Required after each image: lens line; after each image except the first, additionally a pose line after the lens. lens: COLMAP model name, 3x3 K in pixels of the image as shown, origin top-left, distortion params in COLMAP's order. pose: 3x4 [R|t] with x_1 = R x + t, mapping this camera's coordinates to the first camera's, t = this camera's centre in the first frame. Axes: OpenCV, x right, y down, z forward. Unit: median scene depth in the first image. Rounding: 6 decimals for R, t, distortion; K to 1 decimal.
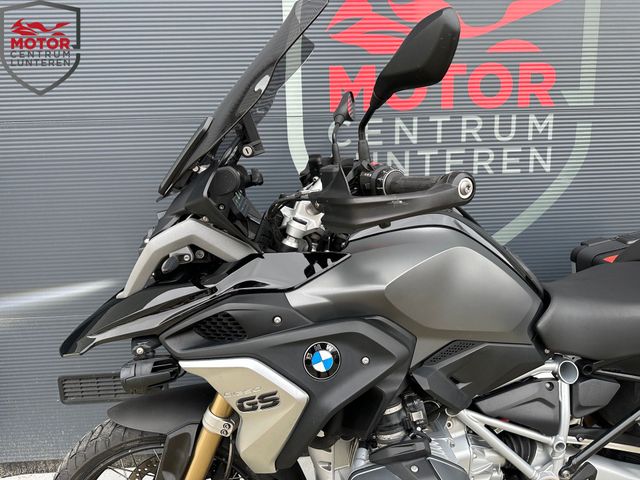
lens RADIAL K [[456.1, 0, 320.4], [0, 456.1, 243.1], [0, 0, 1]] dist [0.043311, -0.065314]
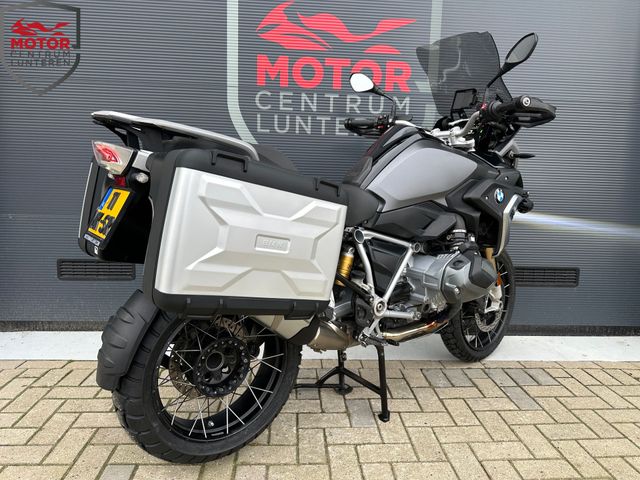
lens RADIAL K [[450.2, 0, 325.3], [0, 450.2, 241.8], [0, 0, 1]] dist [0.048000, -0.054221]
pose [[0.998351, 0.055198, 0.015753, 0.240246], [-0.054631, 0.997915, -0.034379, 0.249741], [-0.017618, 0.033462, 0.999285, -0.440829]]
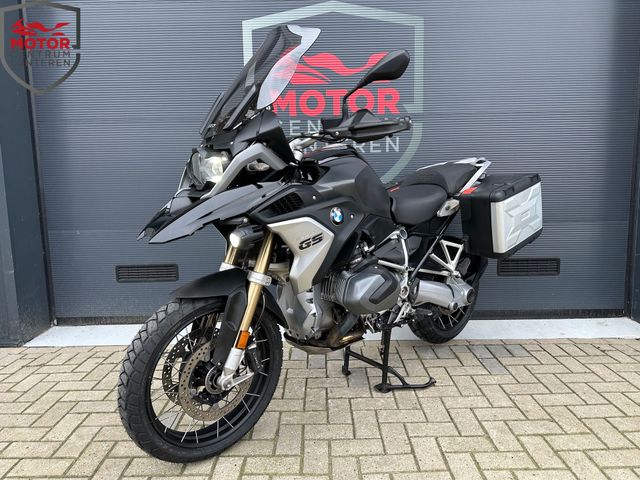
lens RADIAL K [[450.2, 0, 325.3], [0, 450.2, 241.8], [0, 0, 1]] dist [0.048000, -0.054221]
pose [[0.998000, 0.016779, -0.060953, 0.342137], [-0.019637, 0.998721, -0.046593, 0.275182], [0.060093, 0.047697, 0.997053, -0.710288]]
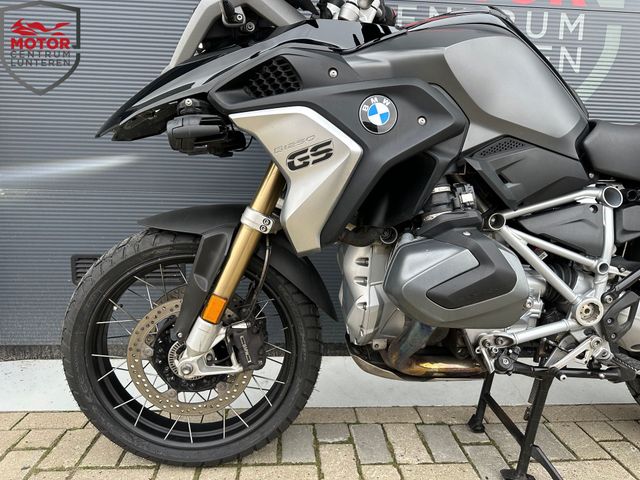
lens RADIAL K [[452.1, 0, 325.9], [0, 452.1, 240.3], [0, 0, 1]] dist [0.043786, -0.053316]
pose [[0.998682, 0.047926, 0.018379, -0.054864], [-0.047417, 0.998505, -0.027203, 0.270258], [-0.019655, 0.026296, 0.999461, 0.024041]]
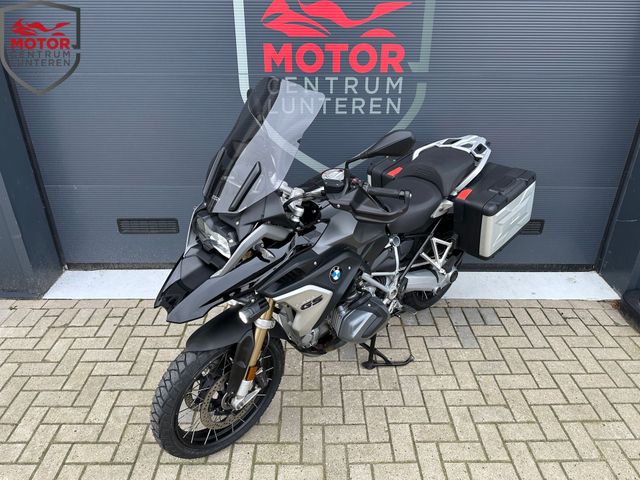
lens RADIAL K [[449.1, 0, 322.4], [0, 449.1, 240.7], [0, 0, 1]] dist [0.073898, -0.100020]
pose [[0.998115, 0.052504, -0.031776, 0.307033], [-0.041230, 0.957188, 0.286516, -0.176572], [0.045459, -0.284666, 0.957548, -0.724052]]
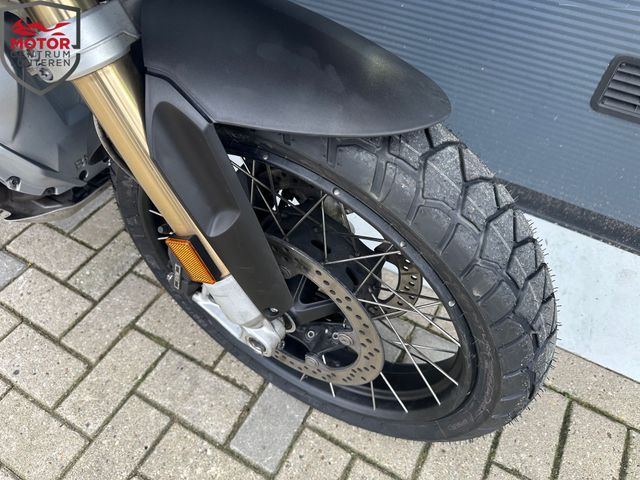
lens RADIAL K [[456.1, 0, 320.4], [0, 456.1, 243.1], [0, 0, 1]] dist [0.043311, -0.065314]
pose [[0.837589, 0.445618, -0.316020, 0.889372], [-0.142538, 0.736700, 0.661027, 0.118754], [0.527377, -0.508624, 0.680569, 0.502231]]
